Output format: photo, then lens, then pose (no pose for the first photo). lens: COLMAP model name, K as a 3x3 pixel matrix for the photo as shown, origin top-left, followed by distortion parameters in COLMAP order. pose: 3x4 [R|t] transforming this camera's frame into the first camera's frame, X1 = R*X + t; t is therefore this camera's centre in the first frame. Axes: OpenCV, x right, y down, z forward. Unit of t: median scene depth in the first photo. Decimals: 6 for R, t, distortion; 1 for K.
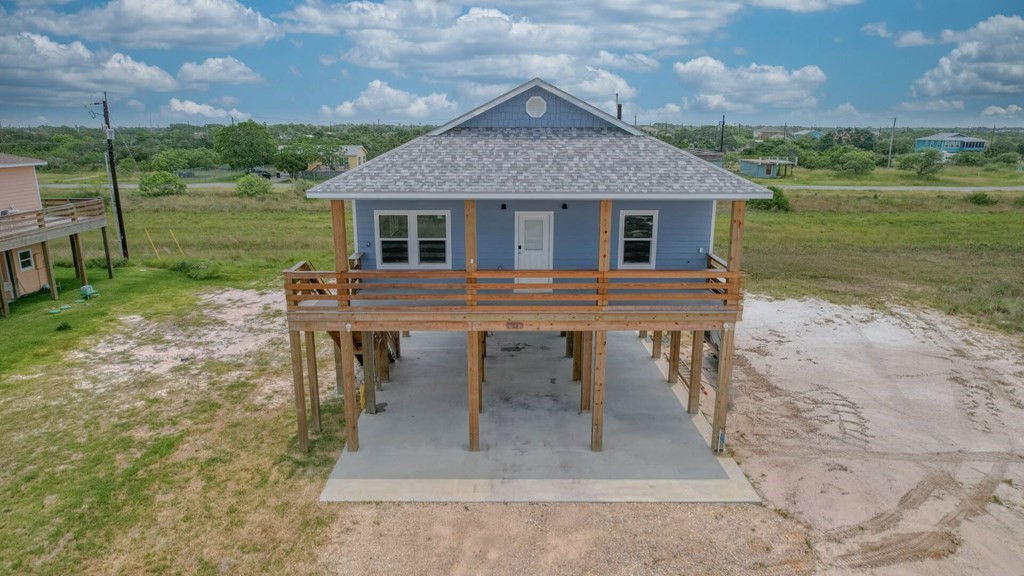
lens RADIAL K [[655.6, 0, 508.0], [0, 655.6, 285.6], [0, 0, 1]] dist [-0.072236, 0.060641]
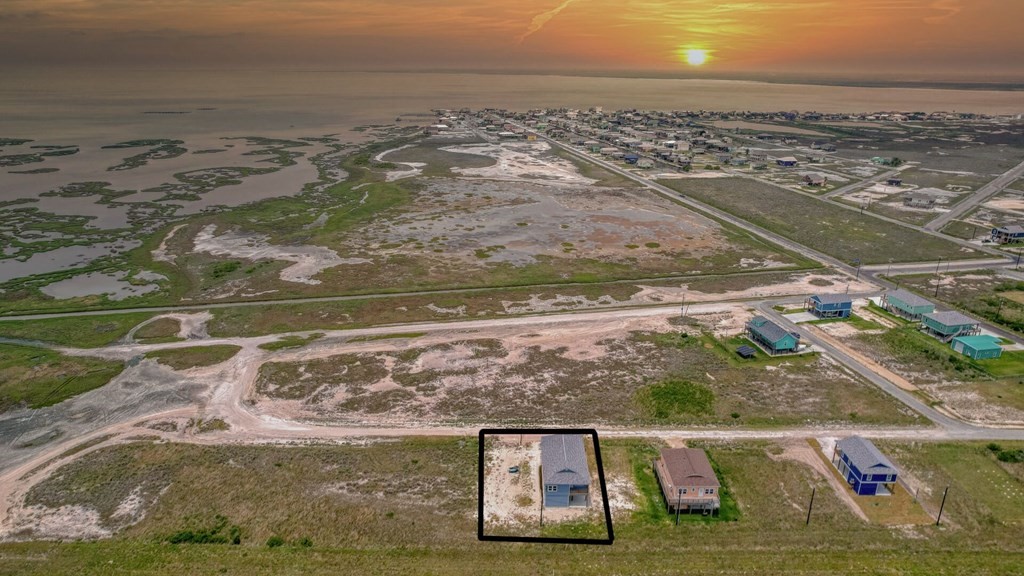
lens RADIAL K [[655.6, 0, 508.0], [0, 655.6, 285.6], [0, 0, 1]] dist [-0.072236, 0.060641]
pose [[-0.999900, -0.008495, 0.011271, 0.424454], [-0.001101, 0.843092, 0.537768, -4.095313], [-0.014071, 0.537702, -0.843018, 4.400105]]
